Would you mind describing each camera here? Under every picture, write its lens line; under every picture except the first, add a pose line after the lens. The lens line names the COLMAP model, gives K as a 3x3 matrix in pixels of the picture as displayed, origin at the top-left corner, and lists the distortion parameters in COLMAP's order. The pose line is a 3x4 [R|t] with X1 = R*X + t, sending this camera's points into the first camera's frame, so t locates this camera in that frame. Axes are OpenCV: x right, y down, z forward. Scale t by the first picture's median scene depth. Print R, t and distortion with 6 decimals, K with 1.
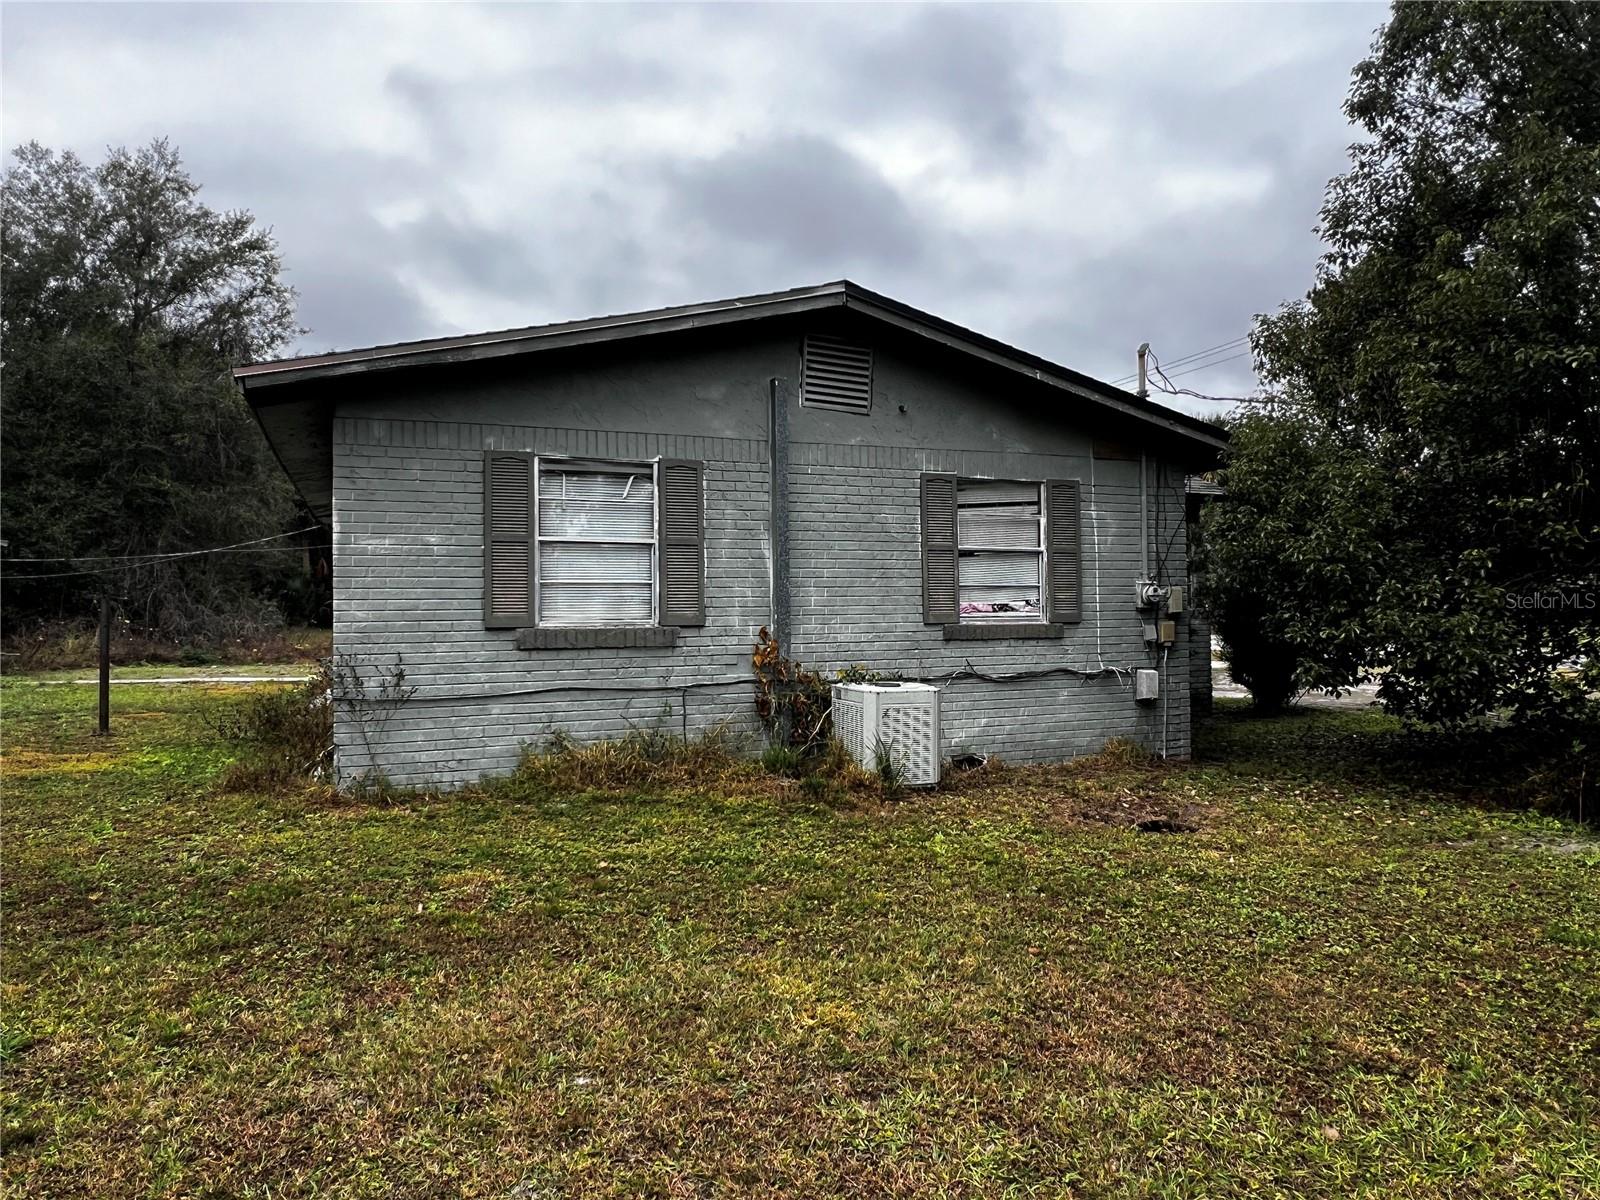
lens RADIAL K [[1070.4, 0, 800.0], [0, 1070.4, 600.0], [0, 0, 1]] dist [0.000733, 0.001571]
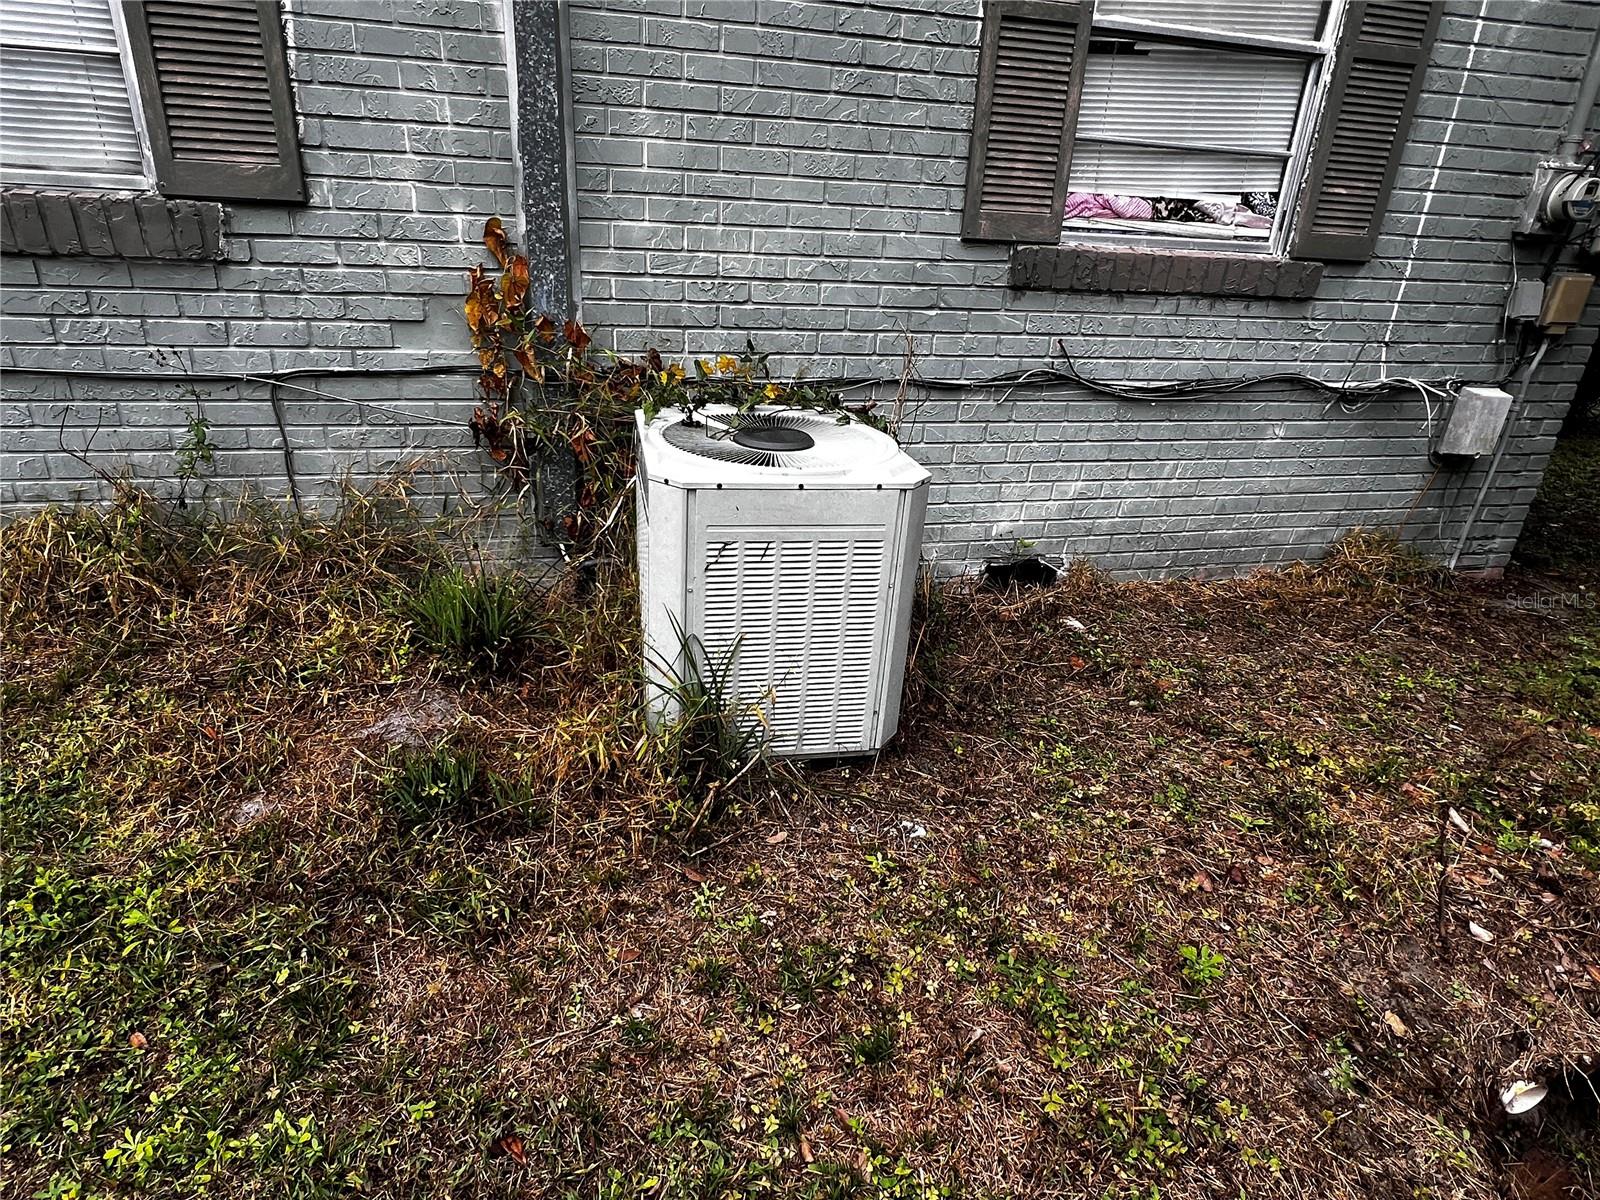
lens RADIAL K [[904.8, 0, 800.0], [0, 904.8, 600.0], [0, 0, 1]] dist [-0.001968, 0.000847]
pose [[0.985562, 0.121258, -0.118172, 0.110483], [-0.061064, 0.905520, 0.419887, 0.006336], [0.157921, -0.406609, 0.899850, 0.632118]]
